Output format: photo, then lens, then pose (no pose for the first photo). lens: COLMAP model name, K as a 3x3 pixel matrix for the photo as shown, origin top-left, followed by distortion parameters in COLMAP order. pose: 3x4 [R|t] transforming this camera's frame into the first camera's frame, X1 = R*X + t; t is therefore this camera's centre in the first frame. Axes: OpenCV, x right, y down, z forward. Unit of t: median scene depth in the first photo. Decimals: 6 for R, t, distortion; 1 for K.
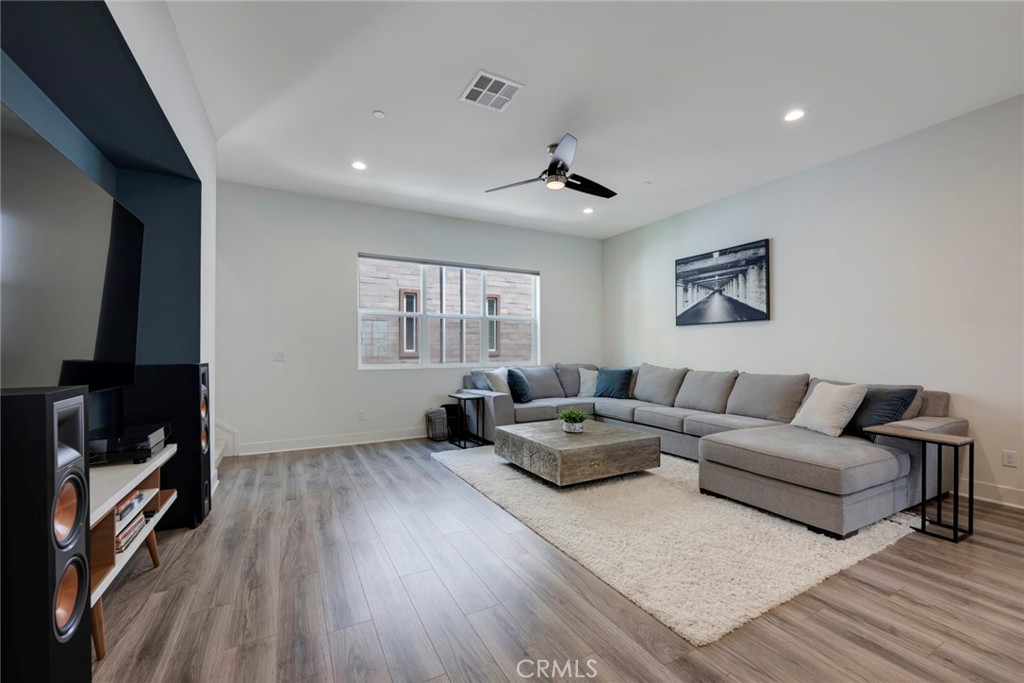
lens RADIAL K [[406.8, 0, 505.4], [0, 406.8, 346.6], [0, 0, 1]] dist [-0.001263, 0.000058]
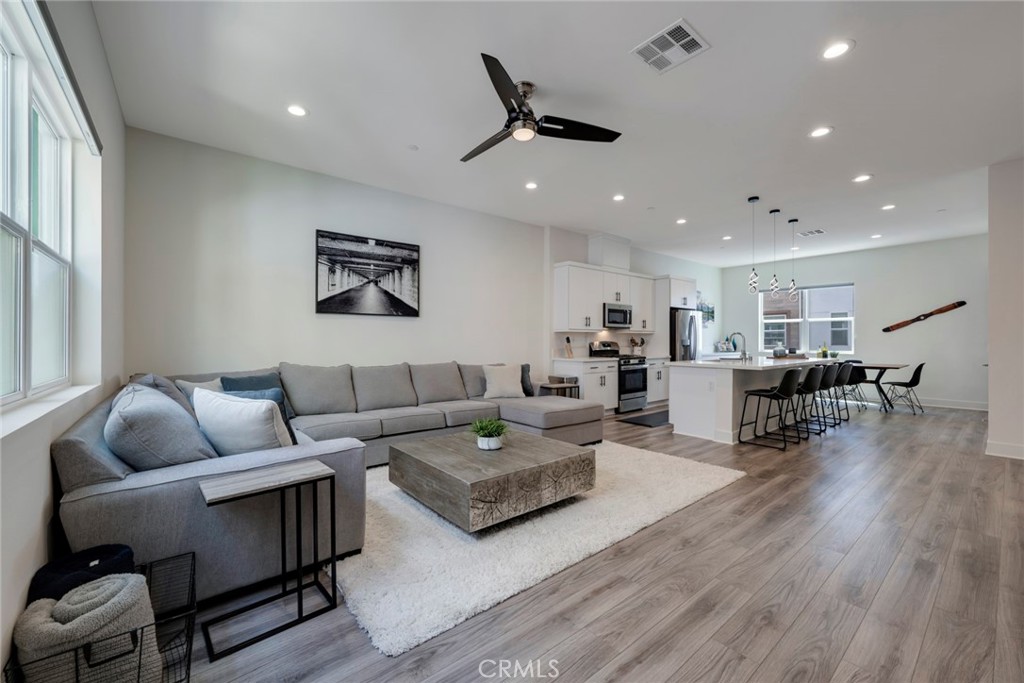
lens RADIAL K [[406.8, 0, 512.8], [0, 406.8, 340.4], [0, 0, 1]] dist [-0.001263, 0.000058]
pose [[-0.191186, 0.001522, 0.981553, -0.528193], [-0.008851, 0.999955, -0.003274, 0.002625], [-0.981514, -0.009313, -0.191164, 0.953081]]
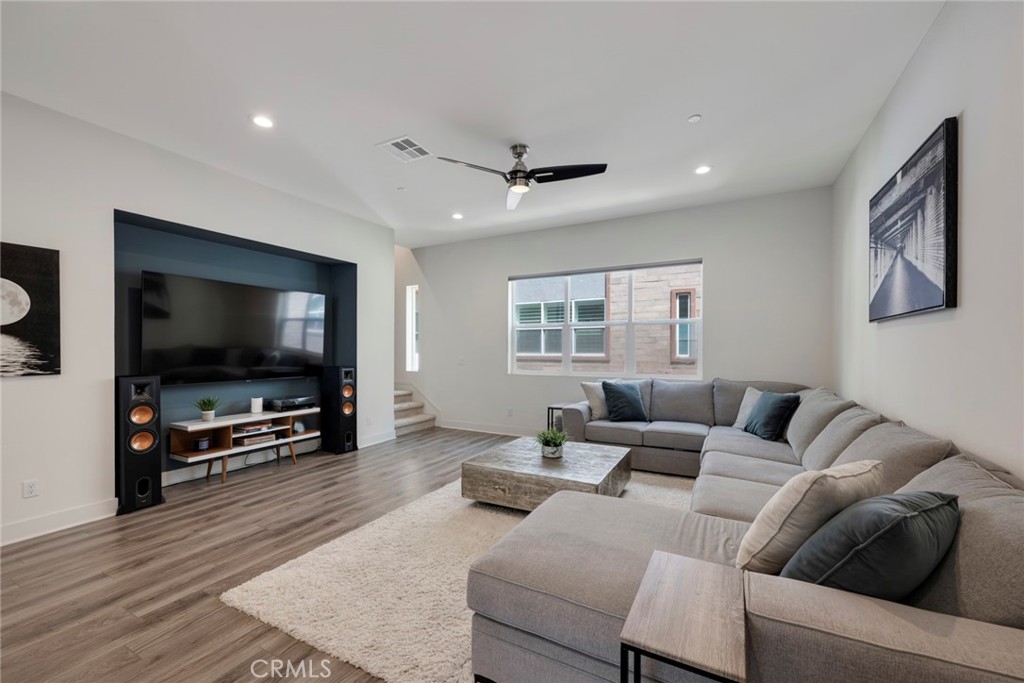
lens RADIAL K [[406.8, 0, 514.6], [0, 406.8, 350.0], [0, 0, 1]] dist [-0.001263, 0.000058]
pose [[0.562176, 0.000322, -0.827017, 0.739814], [0.009274, 0.999935, 0.006694, -0.026080], [0.826965, -0.011433, 0.562136, 0.369853]]
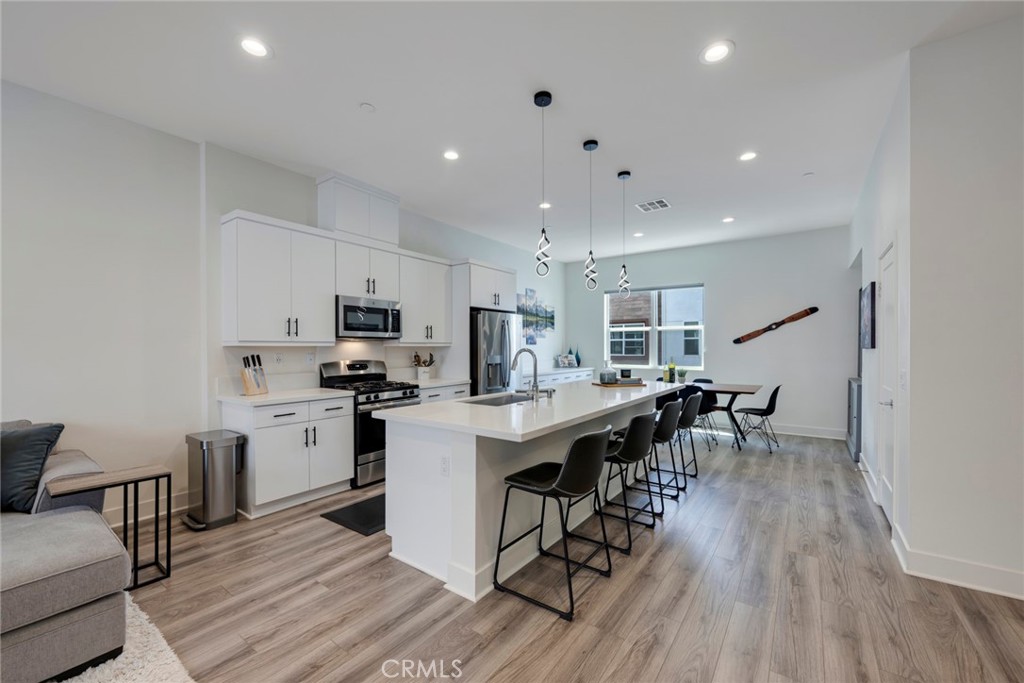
lens RADIAL K [[406.8, 0, 514.7], [0, 406.8, 349.7], [0, 0, 1]] dist [-0.001263, 0.000058]
pose [[-0.439032, -0.003179, 0.898466, -0.058516], [-0.004860, 0.999988, 0.001163, -0.030563], [-0.898458, -0.003856, -0.439042, 0.370817]]
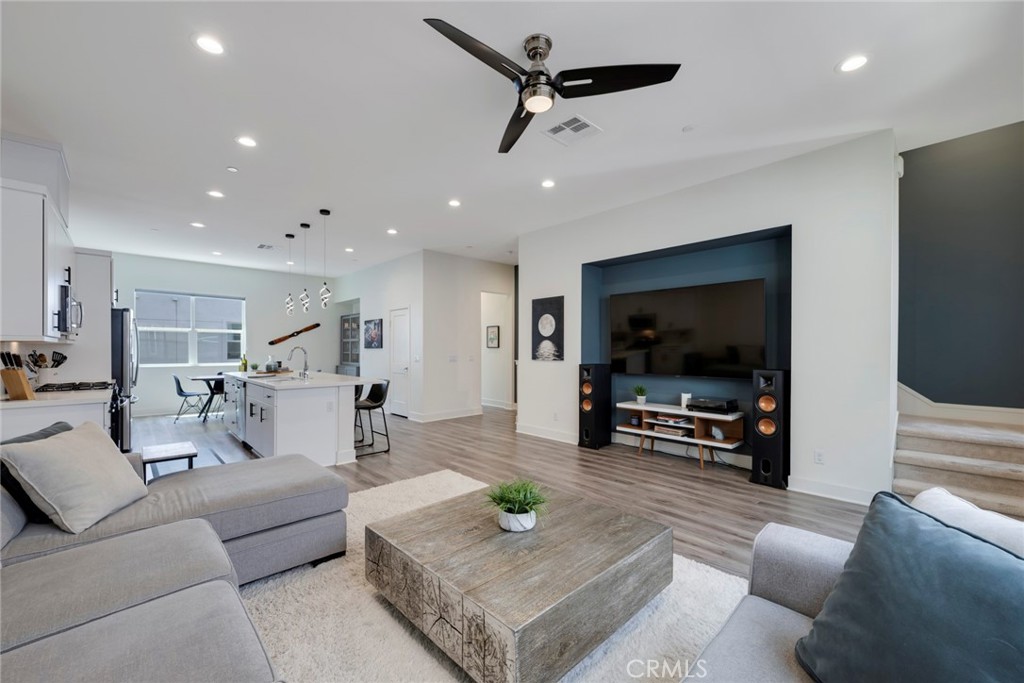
lens RADIAL K [[406.8, 0, 514.6], [0, 406.8, 346.2], [0, 0, 1]] dist [-0.001263, 0.000058]
pose [[-0.964417, -0.003020, -0.264368, 0.265876], [0.001445, 0.999860, -0.016693, -0.012862], [0.264381, -0.016481, -0.964277, 1.296884]]
